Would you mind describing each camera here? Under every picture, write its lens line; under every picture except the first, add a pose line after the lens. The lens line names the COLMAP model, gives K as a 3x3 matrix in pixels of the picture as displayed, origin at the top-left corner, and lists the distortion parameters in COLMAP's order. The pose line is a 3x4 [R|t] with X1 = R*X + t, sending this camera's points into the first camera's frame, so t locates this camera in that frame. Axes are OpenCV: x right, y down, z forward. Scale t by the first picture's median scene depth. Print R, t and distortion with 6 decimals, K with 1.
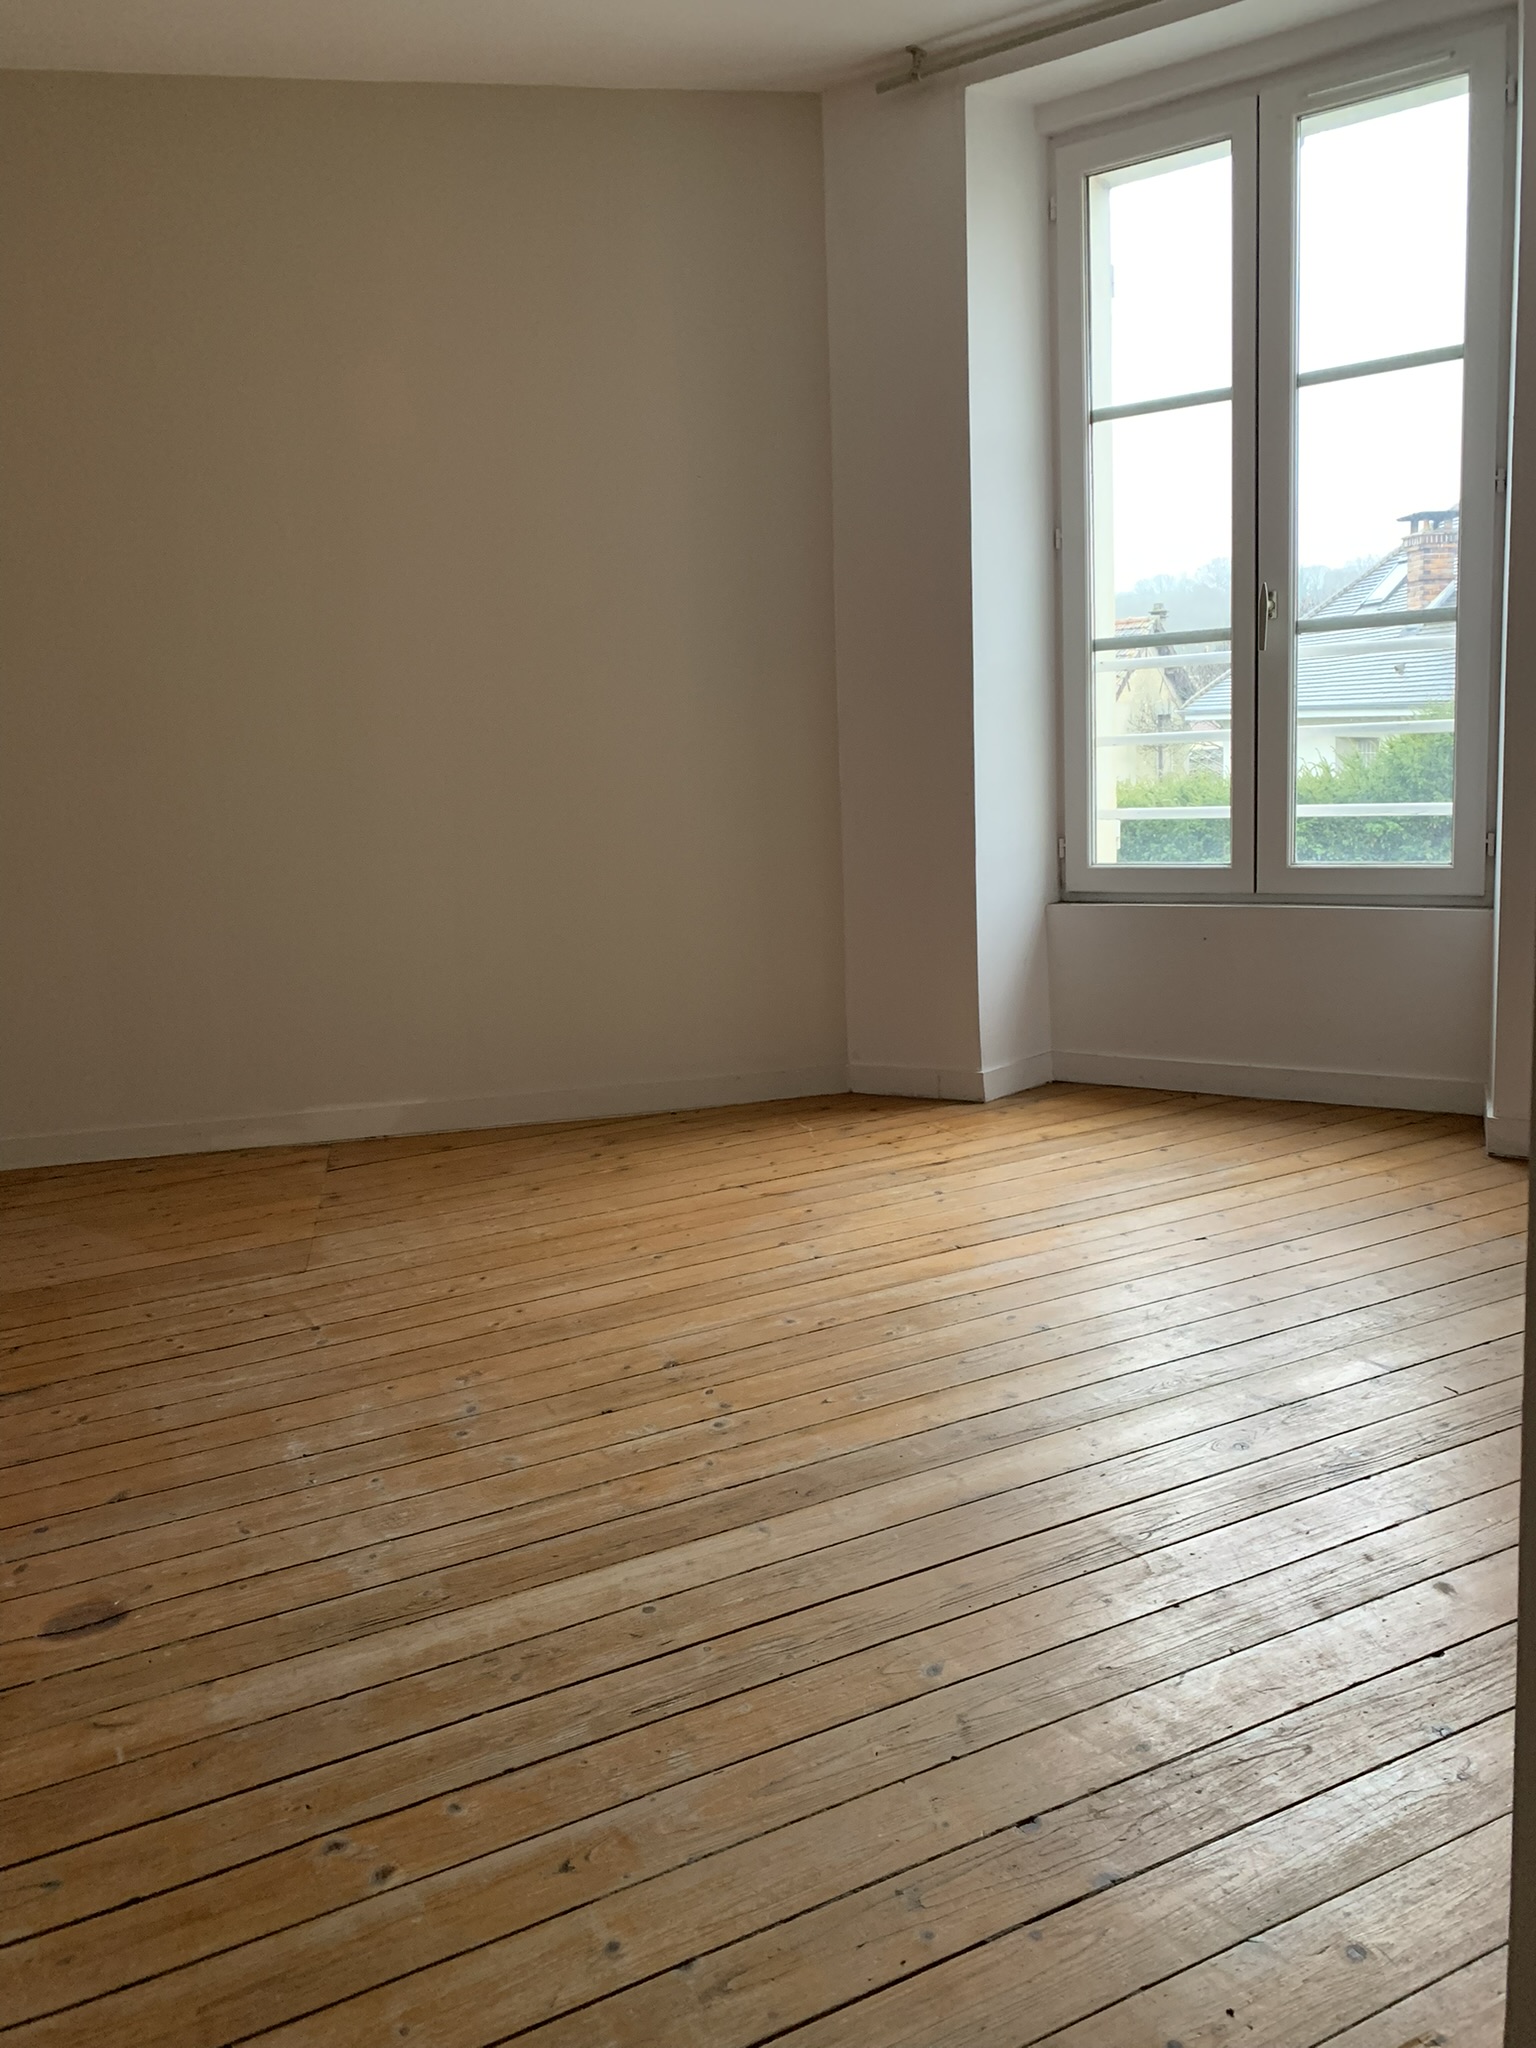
lens RADIAL K [[1595.3, 0, 768.0], [0, 1595.3, 1024.0], [0, 0, 1]] dist [0.006013, -0.002261]
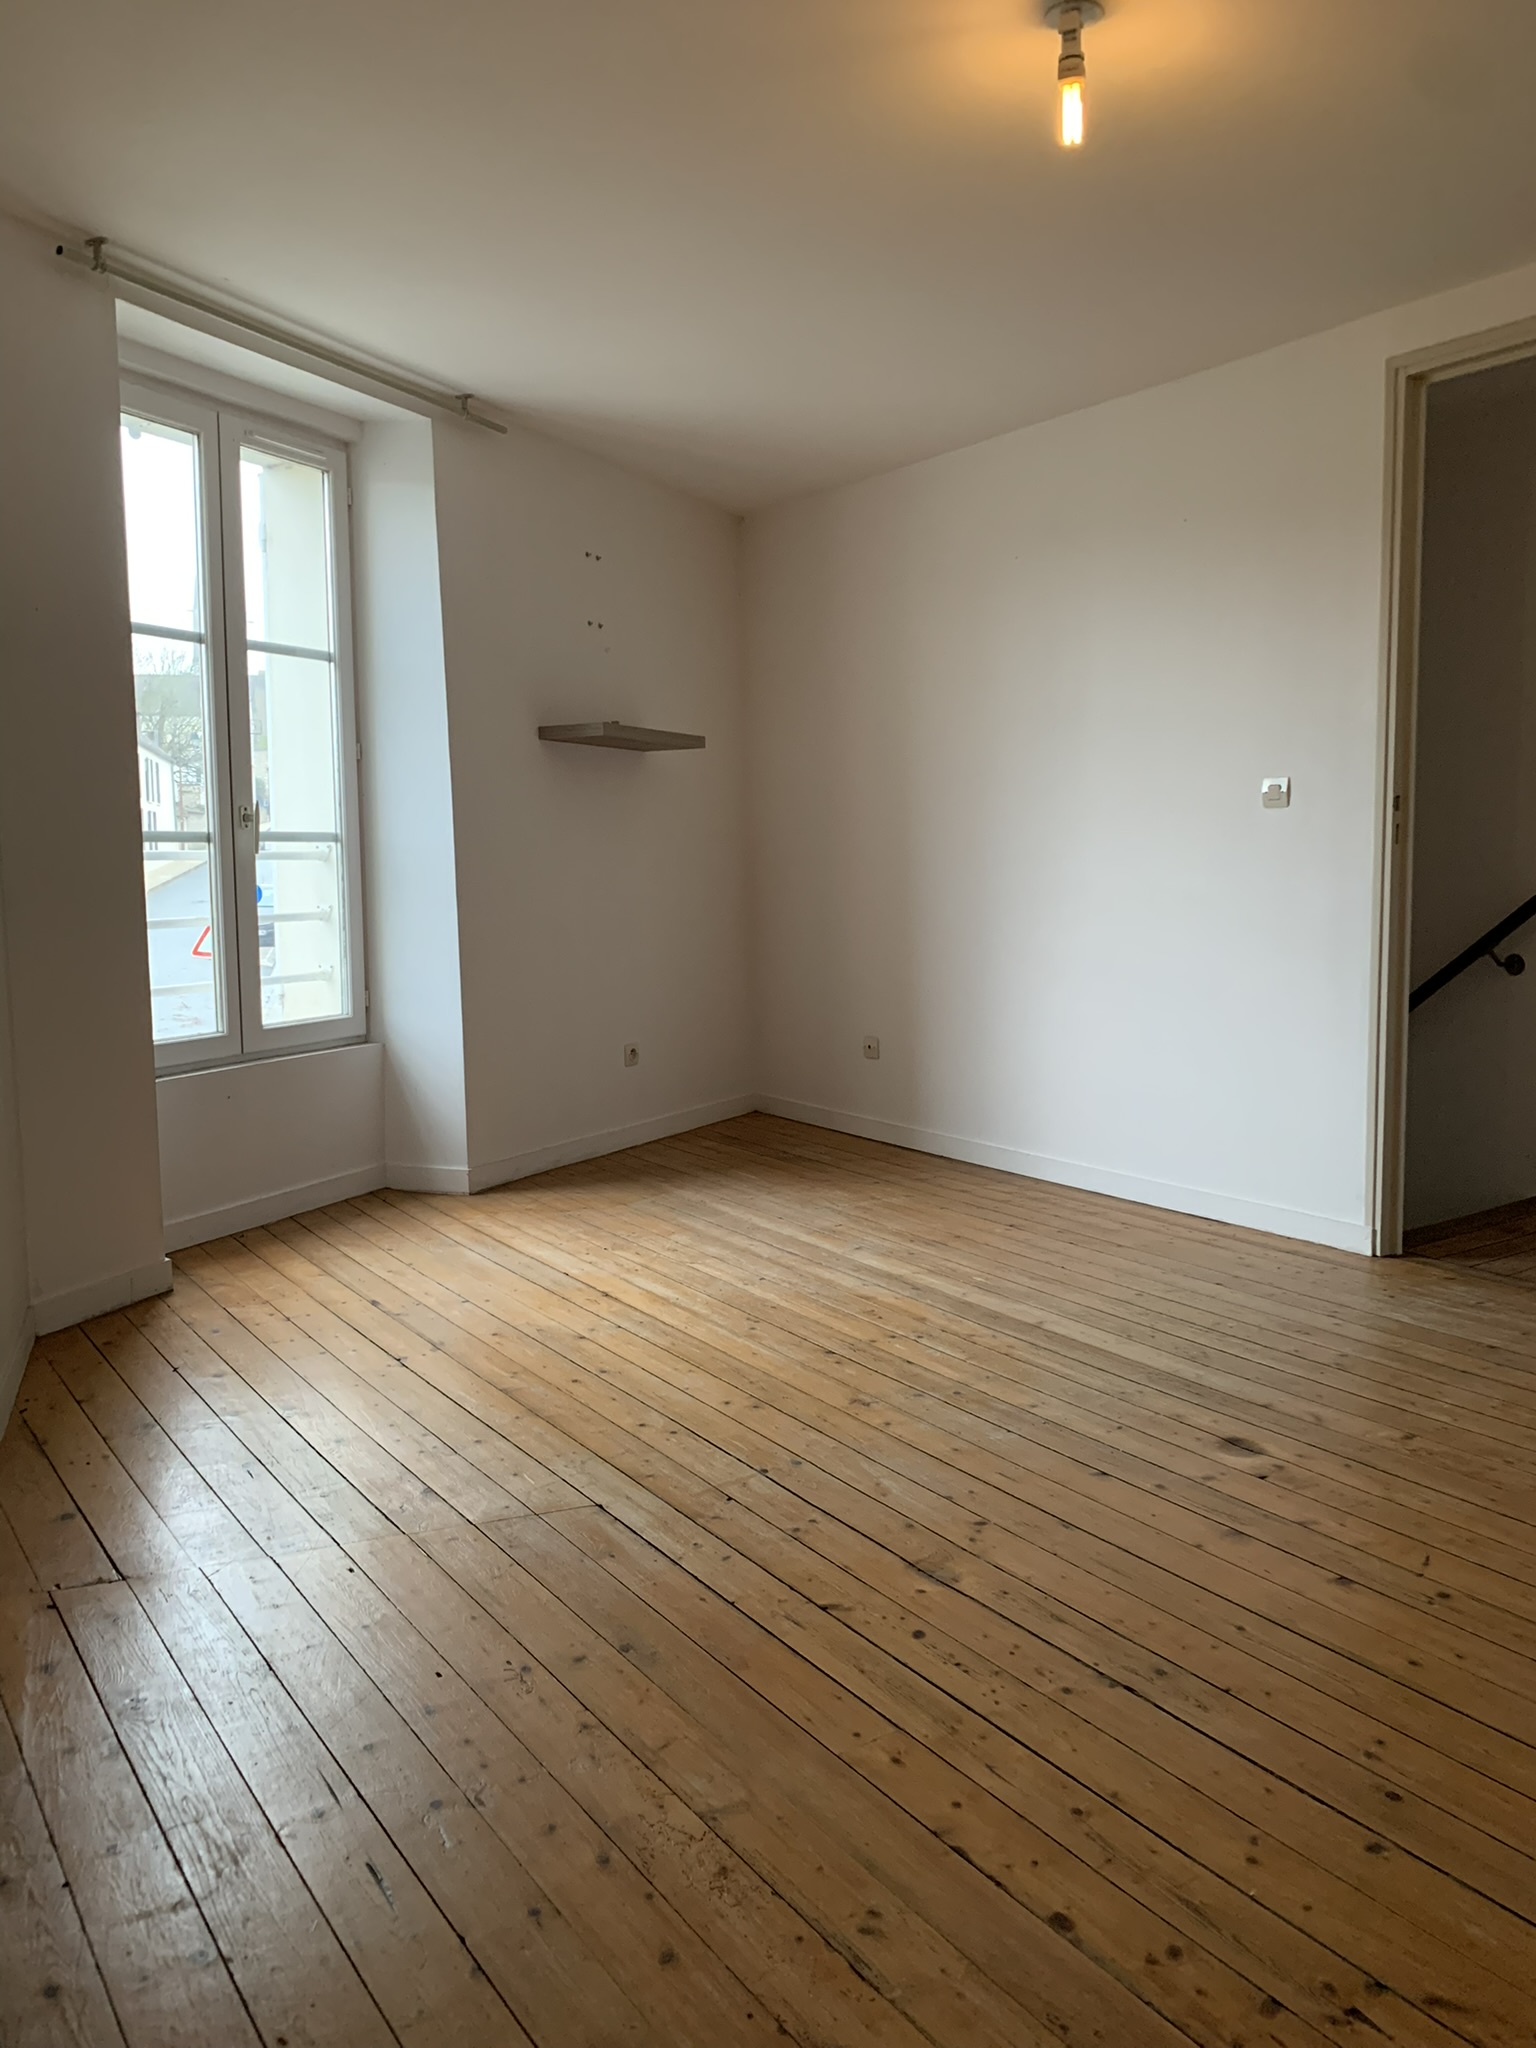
lens RADIAL K [[1655.8, 0, 768.0], [0, 1655.8, 1024.0], [0, 0, 1]] dist [0.032810, -0.010835]
pose [[-0.174472, -0.052481, 0.983263, -1.890542], [0.190389, 0.977936, 0.085980, -0.263233], [-0.966081, 0.202203, -0.160631, 1.585028]]
